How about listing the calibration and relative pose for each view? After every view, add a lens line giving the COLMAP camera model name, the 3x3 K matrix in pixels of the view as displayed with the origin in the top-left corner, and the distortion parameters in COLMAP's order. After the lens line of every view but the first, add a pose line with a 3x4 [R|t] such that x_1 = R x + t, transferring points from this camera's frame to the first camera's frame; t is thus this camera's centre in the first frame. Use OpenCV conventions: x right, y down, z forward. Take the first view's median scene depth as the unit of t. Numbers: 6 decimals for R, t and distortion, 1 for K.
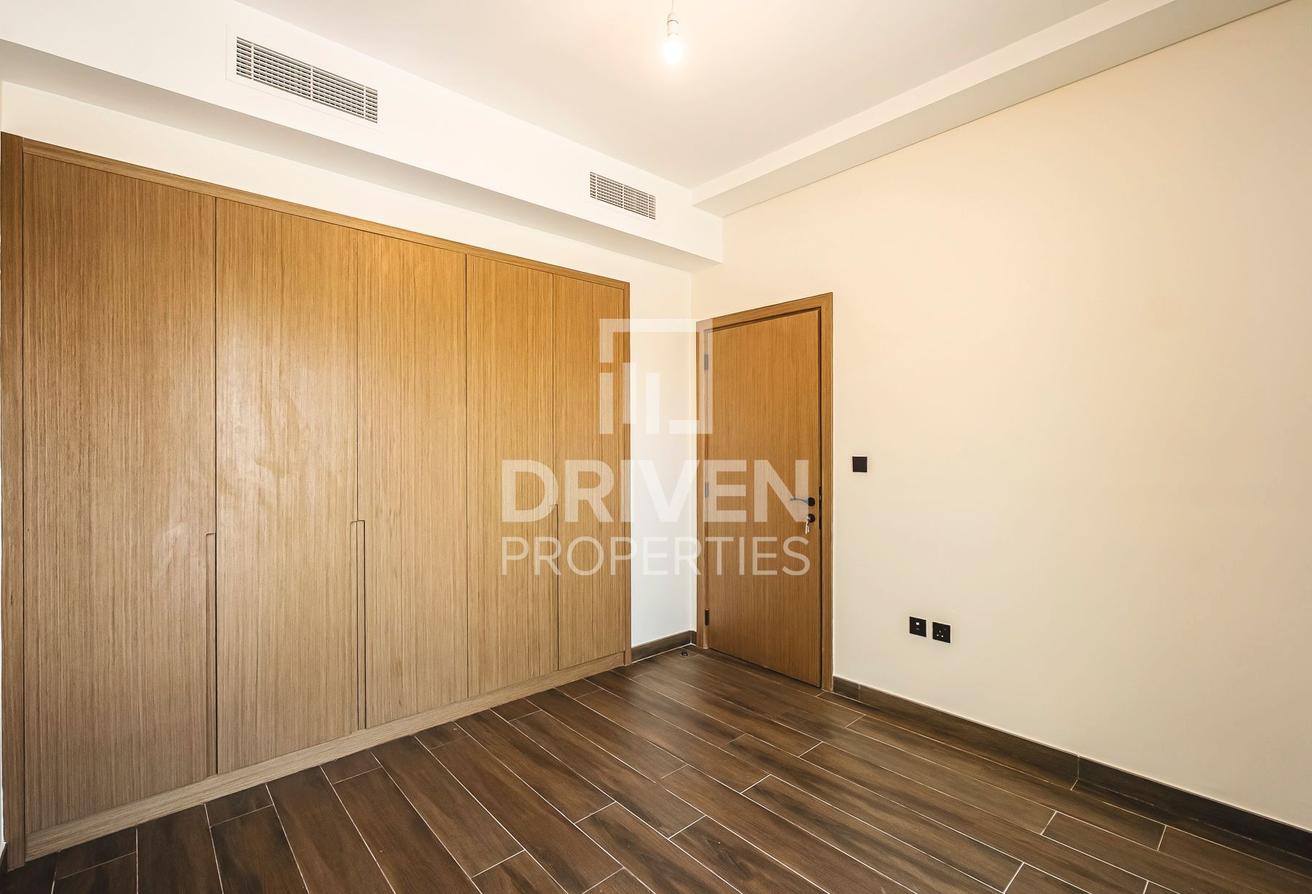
lens RADIAL K [[592.8, 0, 656.0], [0, 592.8, 447.0], [0, 0, 1]] dist [0.000275, 0.000043]
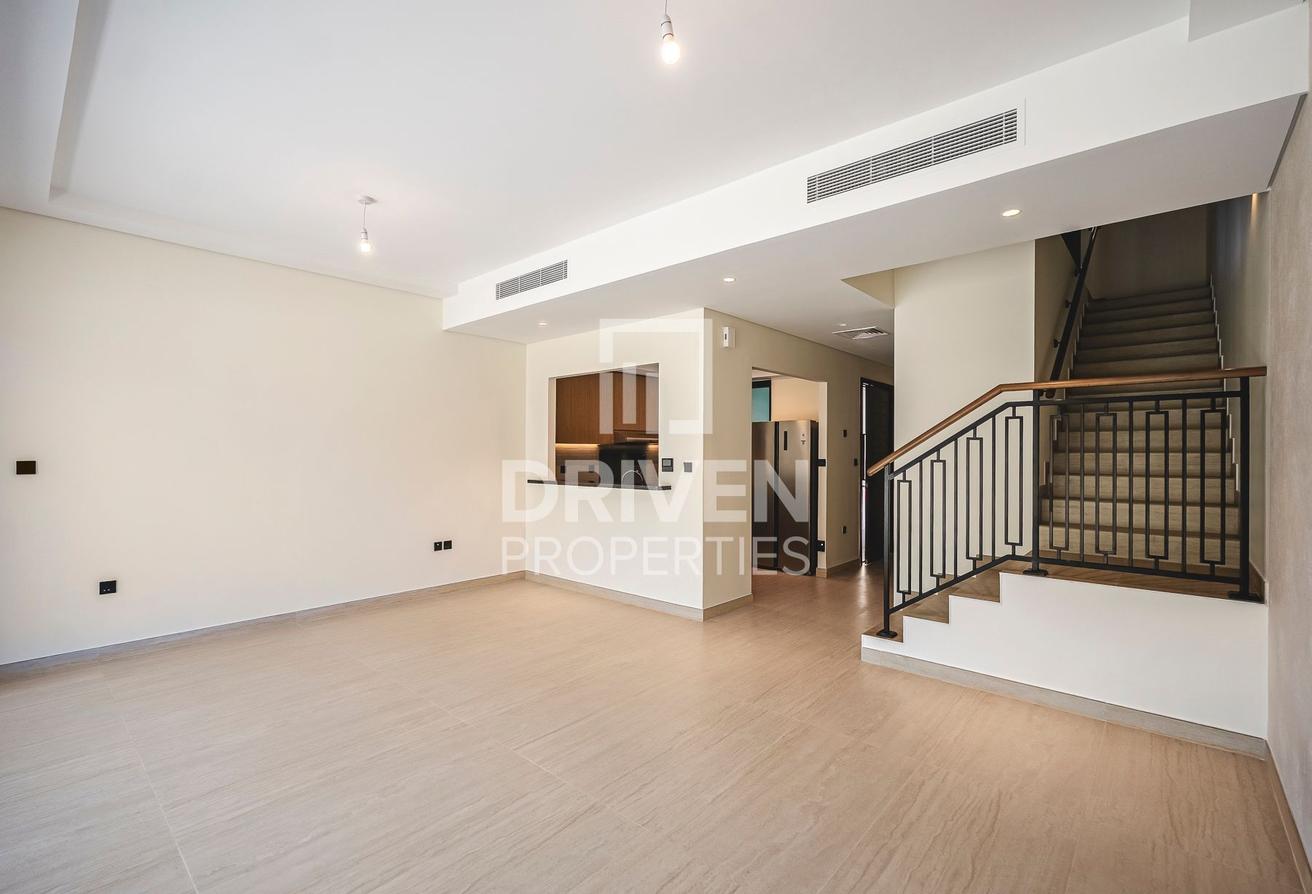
lens RADIAL K [[559.4, 0, 742.4], [0, 559.4, 458.8], [0, 0, 1]] dist [-0.001651, -0.000159]
pose [[0.192162, 0.005536, -0.981348, 1.019981], [-0.002434, 0.999984, 0.005165, 0.015963], [0.981360, 0.001396, 0.192172, 0.883332]]
